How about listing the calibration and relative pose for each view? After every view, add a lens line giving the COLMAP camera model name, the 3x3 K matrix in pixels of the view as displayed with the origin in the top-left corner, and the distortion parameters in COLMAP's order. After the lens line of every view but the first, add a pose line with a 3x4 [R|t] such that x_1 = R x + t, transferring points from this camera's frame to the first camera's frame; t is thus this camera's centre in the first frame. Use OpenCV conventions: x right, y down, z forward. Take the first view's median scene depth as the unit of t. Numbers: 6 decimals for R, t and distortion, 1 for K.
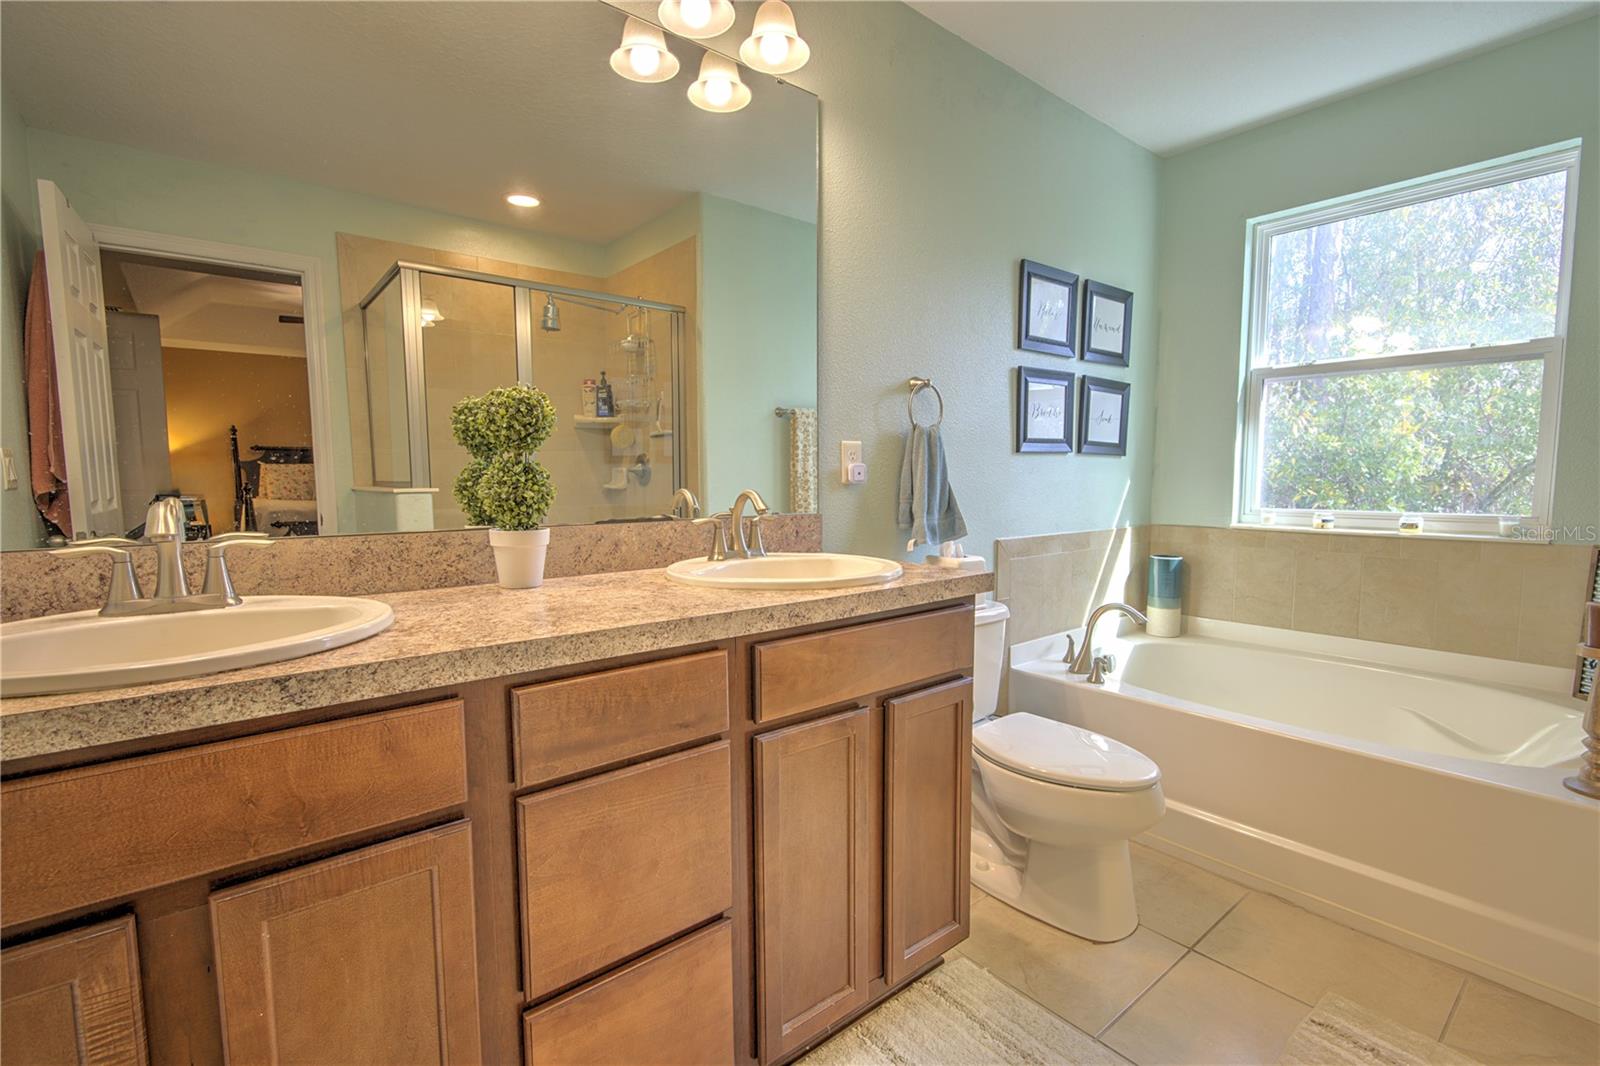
lens RADIAL K [[716.0, 0, 805.5], [0, 716.0, 534.4], [0, 0, 1]] dist [0.006268, -0.004378]
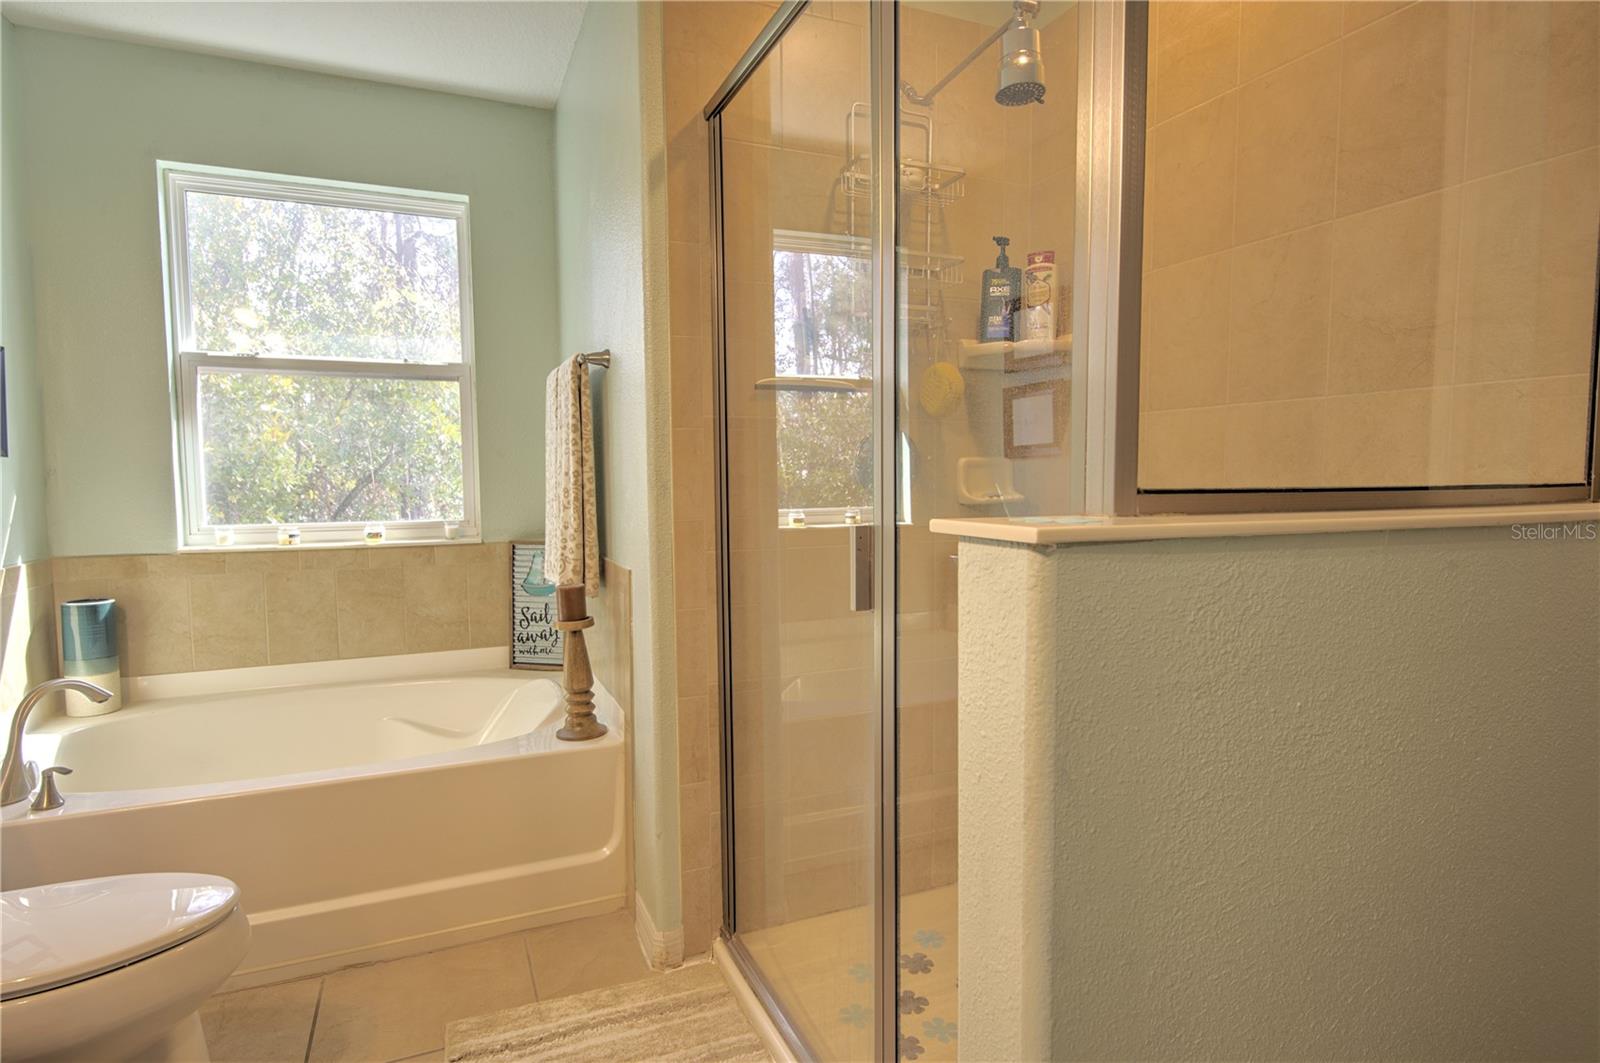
lens RADIAL K [[832.6, 0, 801.0], [0, 832.6, 536.4], [0, 0, 1]] dist [-0.003357, -0.001393]
pose [[0.283874, -0.065118, 0.956648, -0.078720], [0.085274, 0.995453, 0.042455, -0.007921], [-0.955062, 0.069525, 0.288136, 0.096405]]
